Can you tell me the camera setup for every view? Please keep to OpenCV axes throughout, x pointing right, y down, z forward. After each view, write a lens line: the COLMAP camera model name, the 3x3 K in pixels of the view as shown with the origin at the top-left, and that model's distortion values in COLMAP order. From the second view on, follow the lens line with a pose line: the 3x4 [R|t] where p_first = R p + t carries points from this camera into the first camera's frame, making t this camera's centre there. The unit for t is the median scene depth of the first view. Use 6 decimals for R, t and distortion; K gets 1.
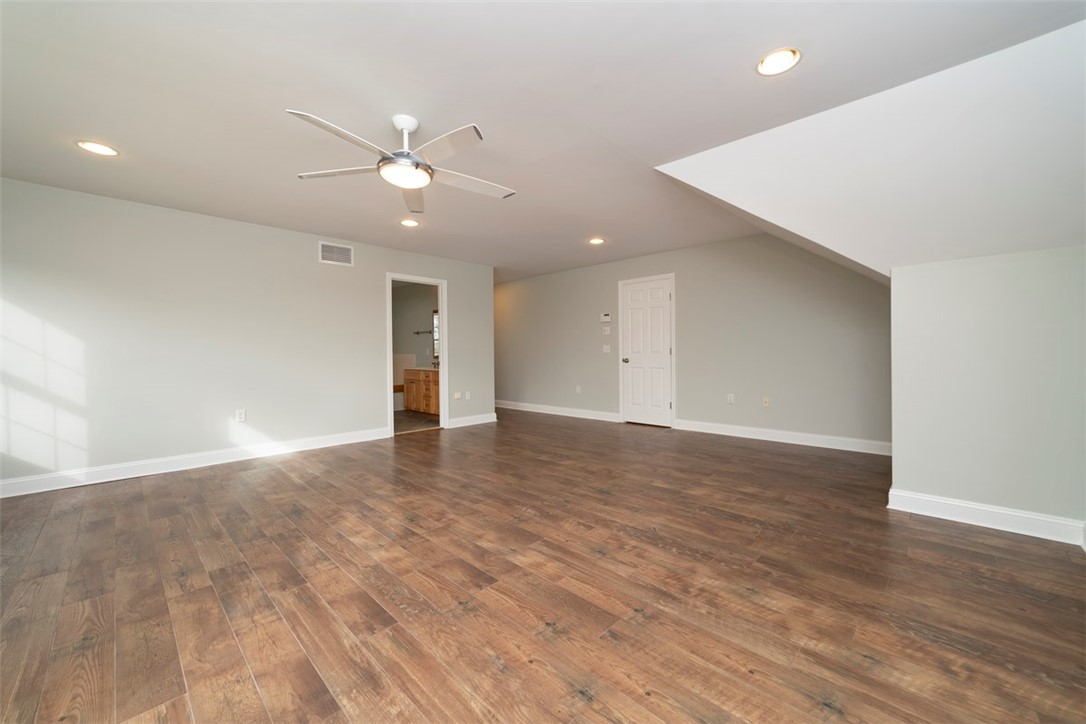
lens RADIAL K [[431.0, 0, 540.1], [0, 431.0, 343.5], [0, 0, 1]] dist [-0.003210, 0.000295]
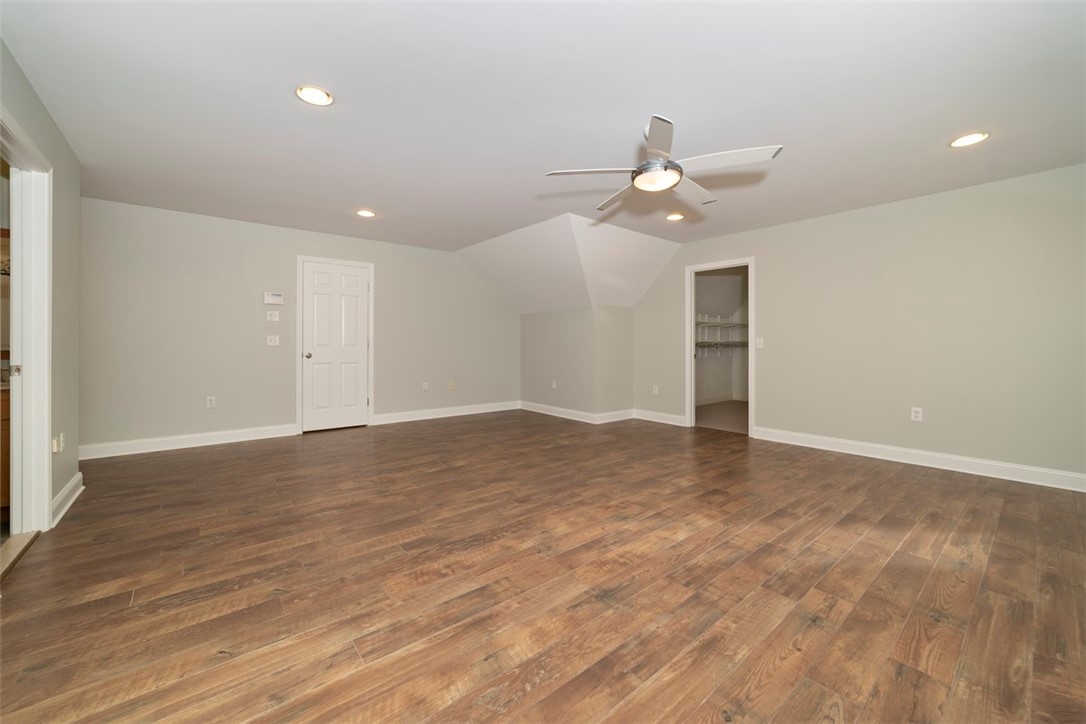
lens RADIAL K [[431.0, 0, 540.1], [0, 431.0, 343.5], [0, 0, 1]] dist [-0.003210, 0.000295]
pose [[0.079419, 0.012381, 0.996764, -1.432176], [-0.029762, 0.999507, -0.010043, 0.030054], [-0.996397, -0.028868, 0.079749, 1.243444]]
